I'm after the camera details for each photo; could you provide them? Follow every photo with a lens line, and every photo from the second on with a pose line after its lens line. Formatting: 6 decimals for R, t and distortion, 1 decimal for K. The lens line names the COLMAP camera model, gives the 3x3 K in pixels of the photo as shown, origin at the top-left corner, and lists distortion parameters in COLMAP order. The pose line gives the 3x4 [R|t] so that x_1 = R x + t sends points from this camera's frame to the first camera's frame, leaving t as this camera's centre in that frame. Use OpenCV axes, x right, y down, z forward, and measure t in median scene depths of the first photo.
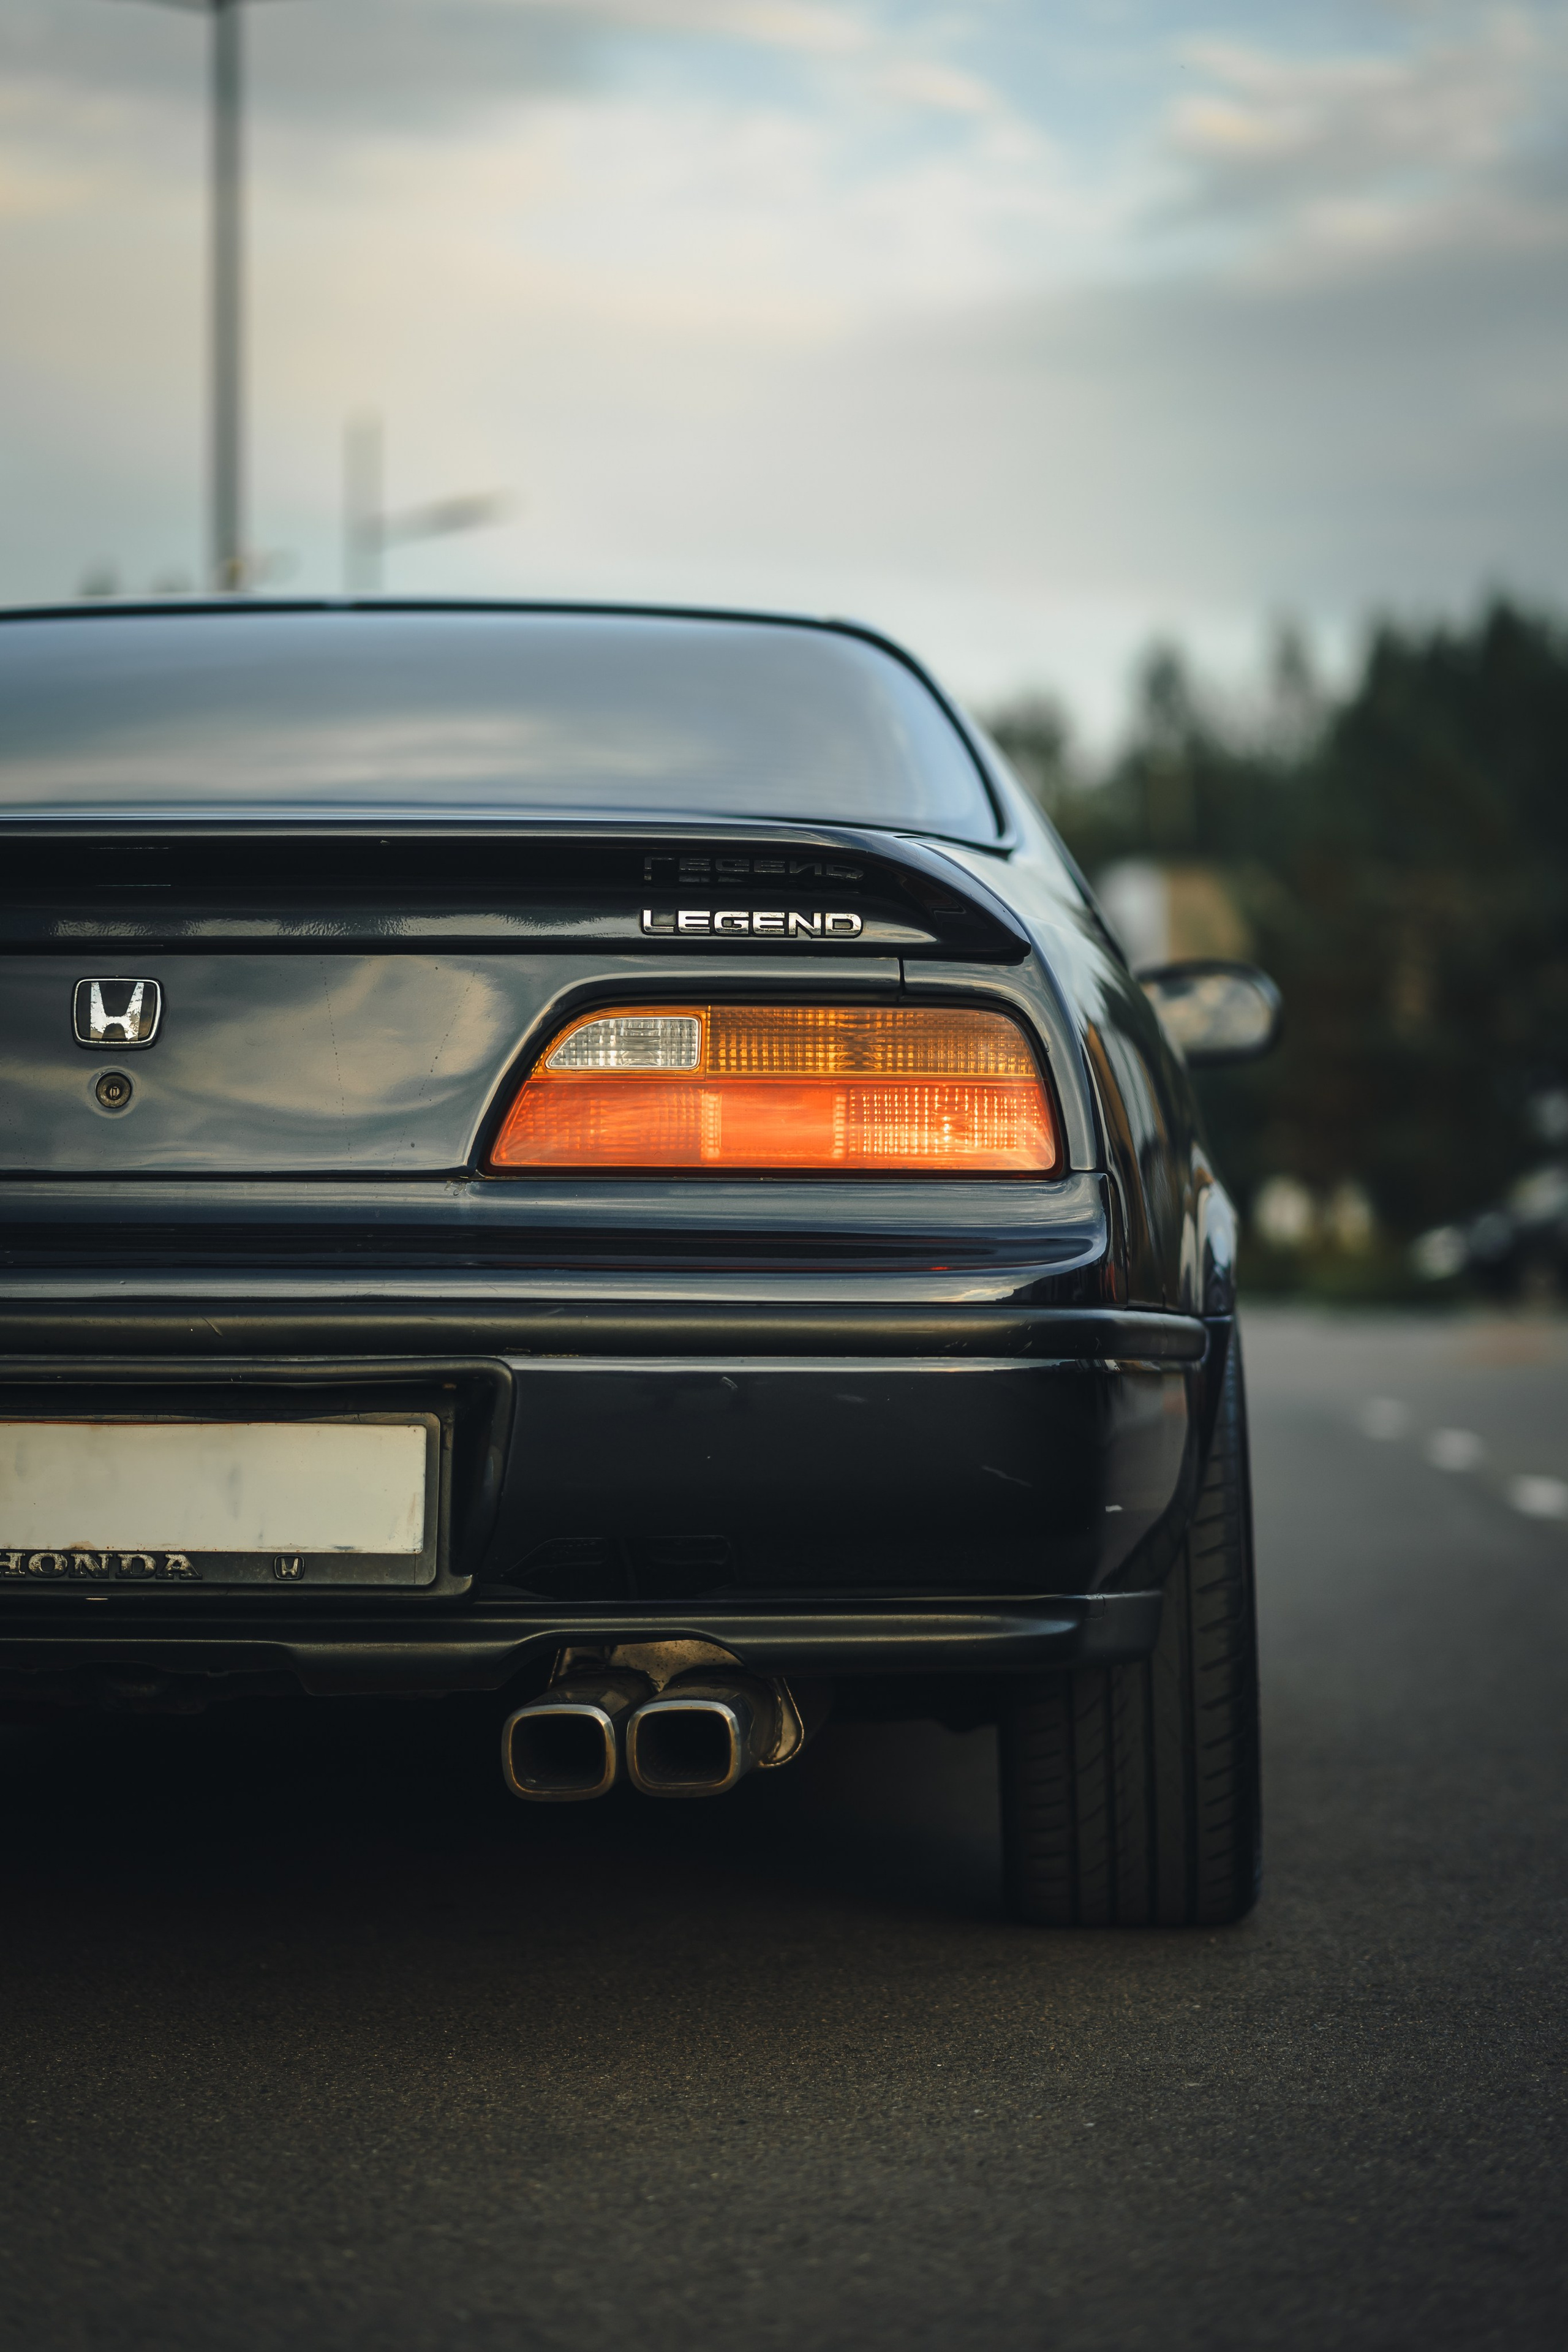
lens RADIAL K [[5771.2, 0, 784.0], [0, 5771.2, 1176.0], [0, 0, 1]] dist [0.003327, 0.157866]
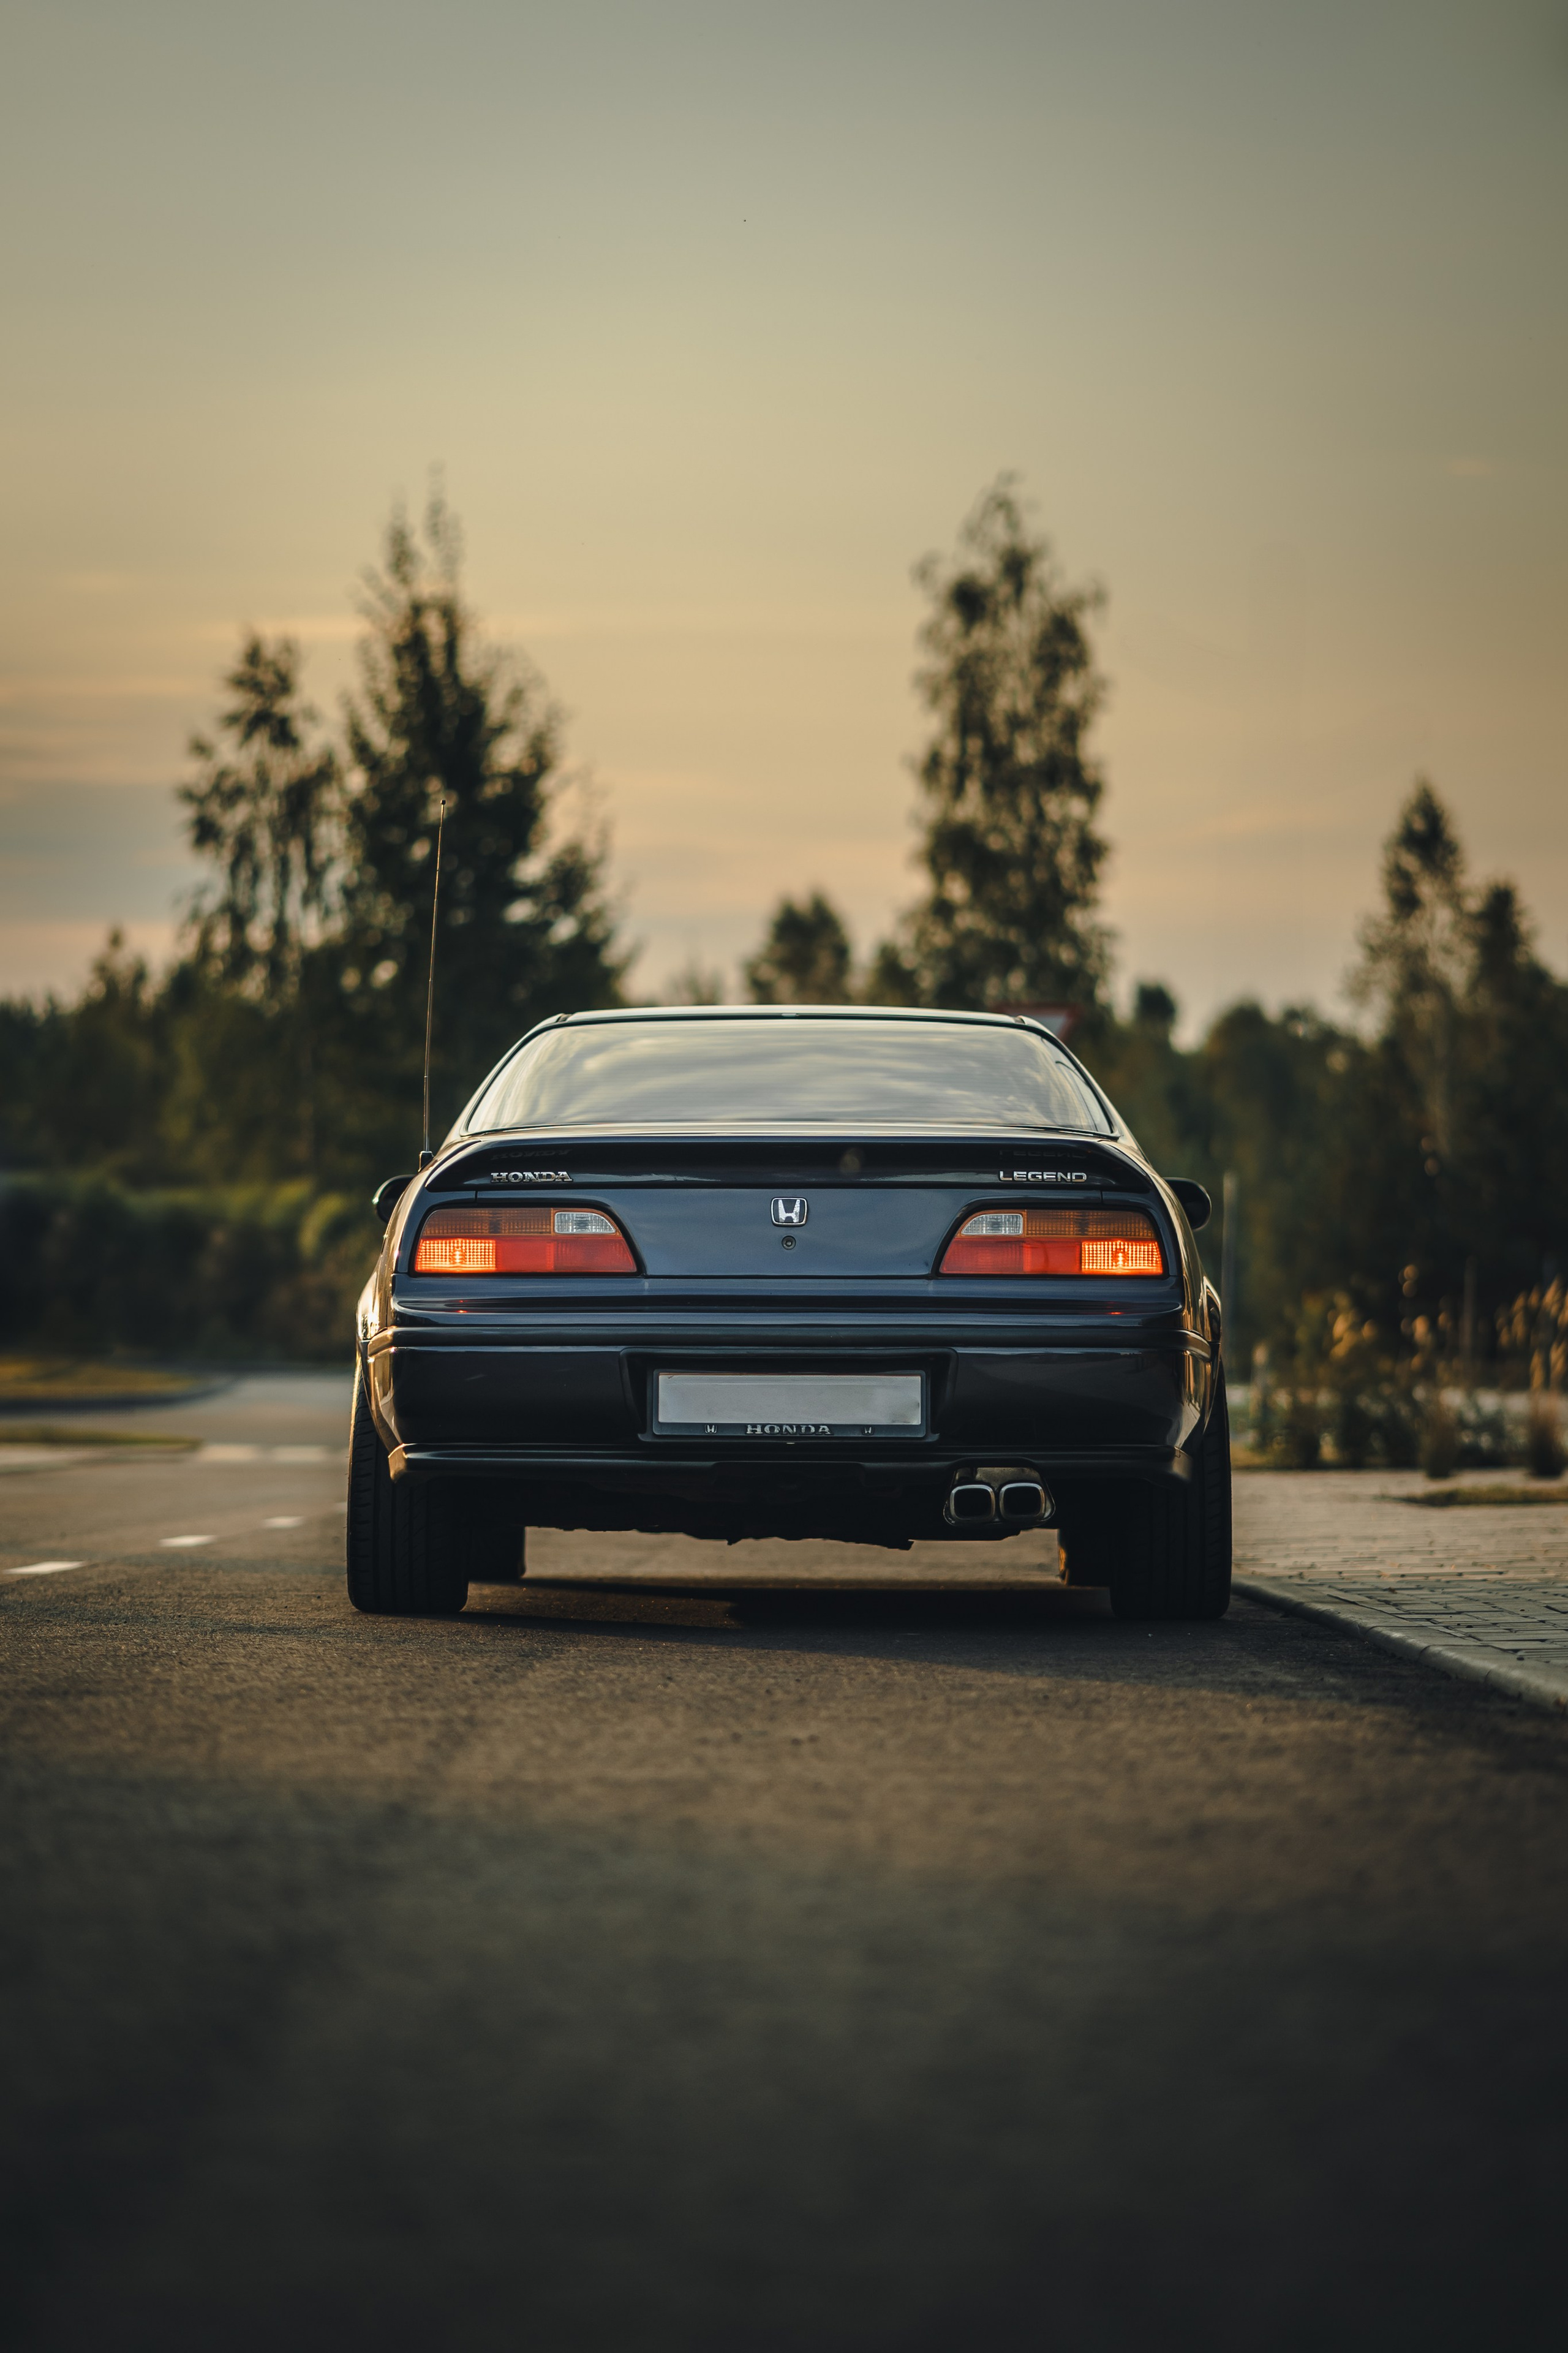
lens RADIAL K [[6454.9, 0, 852.6], [0, 6454.9, 1176.3], [0, 0, 1]] dist [0.038327, 0.439685]
pose [[0.997416, 0.003242, 0.071767, -0.289097], [-0.001615, 0.999740, -0.022724, 0.019889], [-0.071822, 0.022549, 0.997163, -1.789956]]
